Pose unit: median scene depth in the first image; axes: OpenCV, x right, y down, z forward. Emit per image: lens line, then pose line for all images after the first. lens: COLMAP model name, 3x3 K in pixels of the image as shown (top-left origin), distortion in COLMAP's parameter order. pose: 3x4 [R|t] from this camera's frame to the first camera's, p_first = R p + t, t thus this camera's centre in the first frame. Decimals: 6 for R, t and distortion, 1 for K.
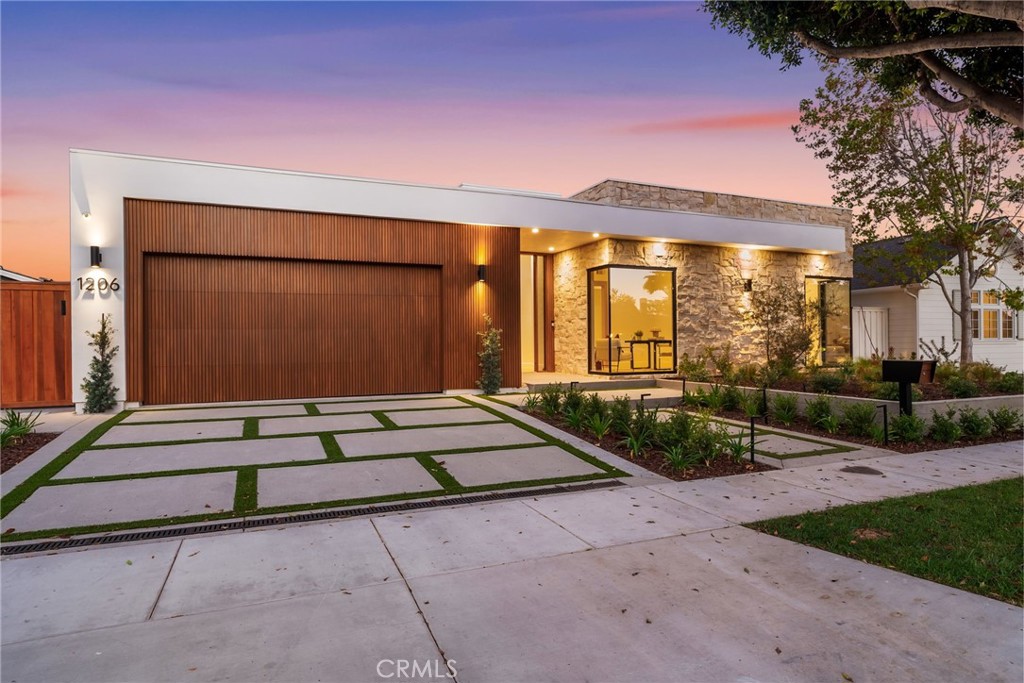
lens RADIAL K [[551.0, 0, 491.5], [0, 551.0, 342.1], [0, 0, 1]] dist [0.003683, 0.000535]
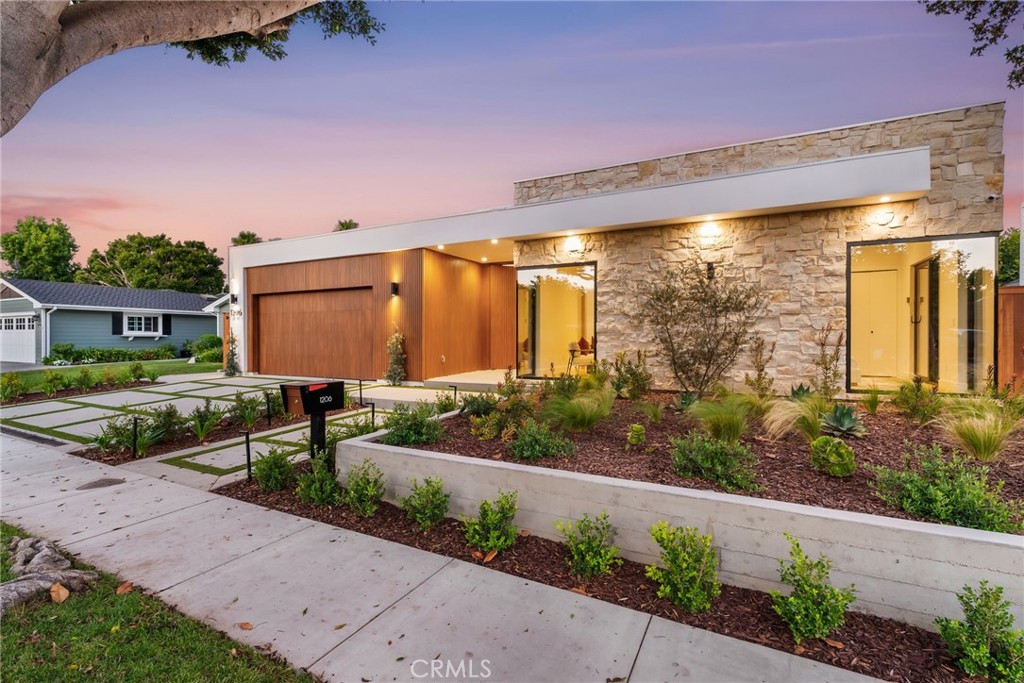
lens RADIAL K [[465.8, 0, 512.5], [0, 465.8, 337.5], [0, 0, 1]] dist [-0.000764, 0.000068]
pose [[0.657905, 0.007145, -0.753067, 0.814985], [-0.002845, 0.999971, 0.007002, -0.018809], [0.753096, -0.002465, 0.657906, 0.422849]]
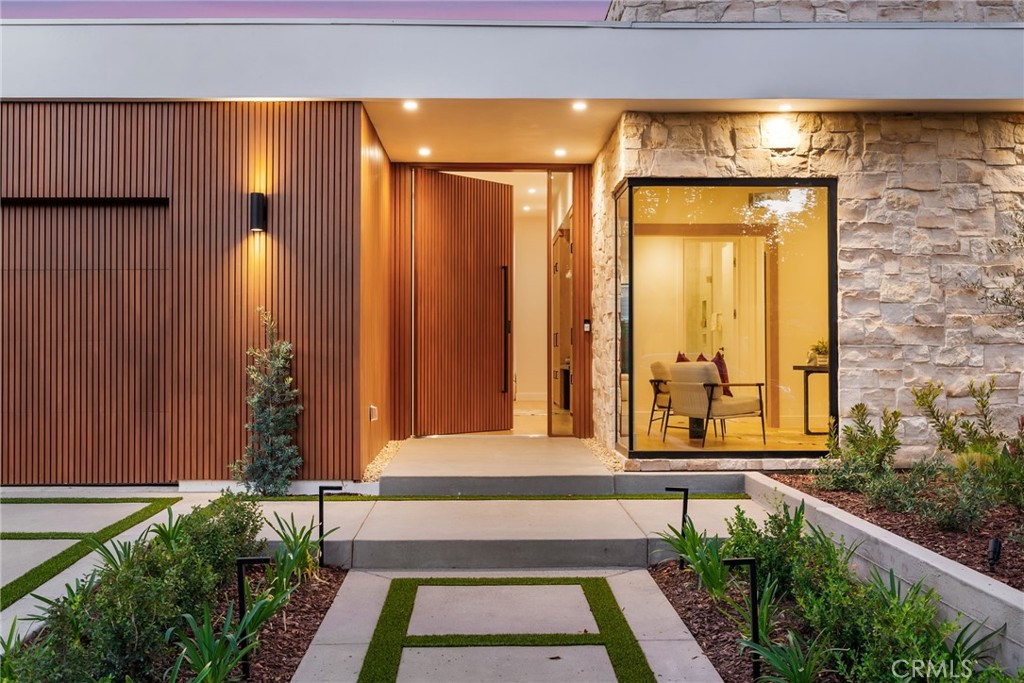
lens RADIAL K [[1052.2, 0, 512.0], [0, 1052.2, 341.5], [0, 0, 1]] dist [0.010361, 0.007913]
pose [[0.936849, 0.001406, -0.349731, 0.385308], [-0.004271, 0.999963, -0.007422, -0.016344], [0.349707, 0.008447, 0.936821, 0.251630]]
